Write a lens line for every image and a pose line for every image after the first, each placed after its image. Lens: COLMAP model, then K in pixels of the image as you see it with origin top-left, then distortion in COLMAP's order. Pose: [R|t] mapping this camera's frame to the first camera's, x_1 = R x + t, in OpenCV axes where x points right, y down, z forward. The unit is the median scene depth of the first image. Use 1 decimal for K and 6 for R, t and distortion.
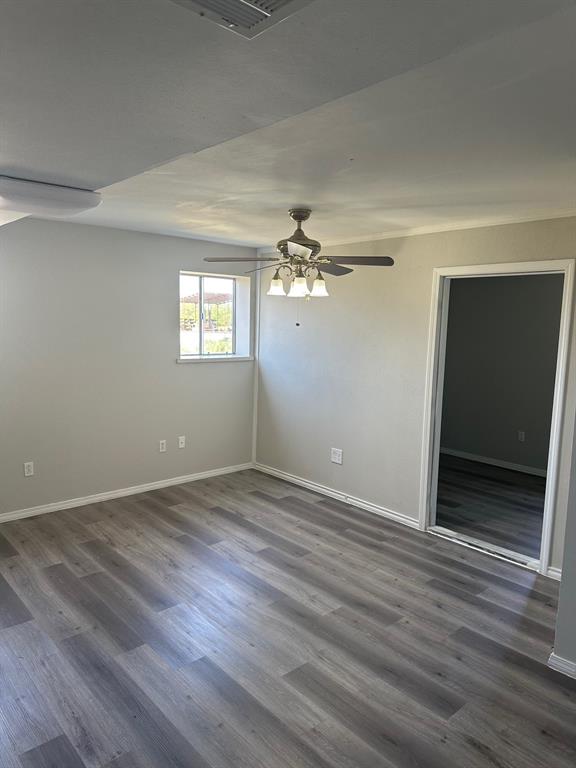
lens RADIAL K [[548.0, 0, 290.6], [0, 548.0, 380.9], [0, 0, 1]] dist [0.001713, -0.029939]
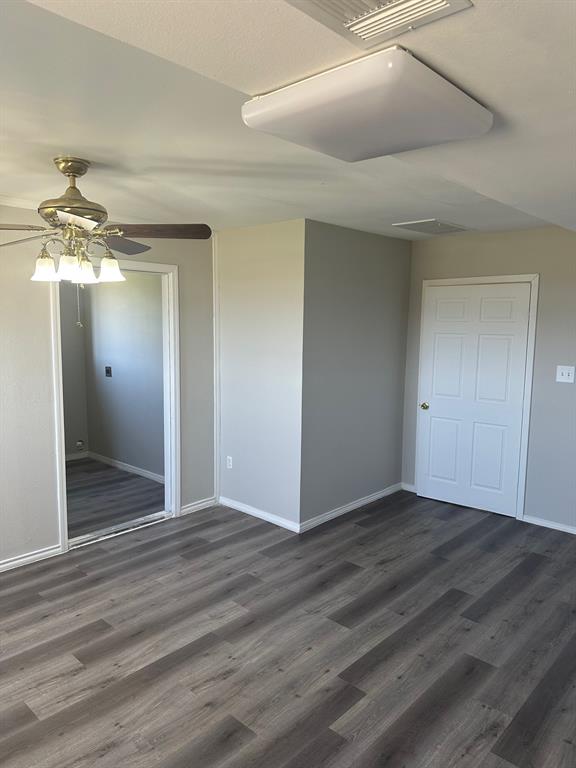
lens RADIAL K [[548.0, 0, 290.6], [0, 548.0, 380.9], [0, 0, 1]] dist [0.001713, -0.029939]
pose [[-0.092707, -0.150555, 0.984245, -0.723690], [0.111638, 0.980698, 0.160527, -0.115158], [-0.989415, 0.124761, -0.074110, 0.783516]]
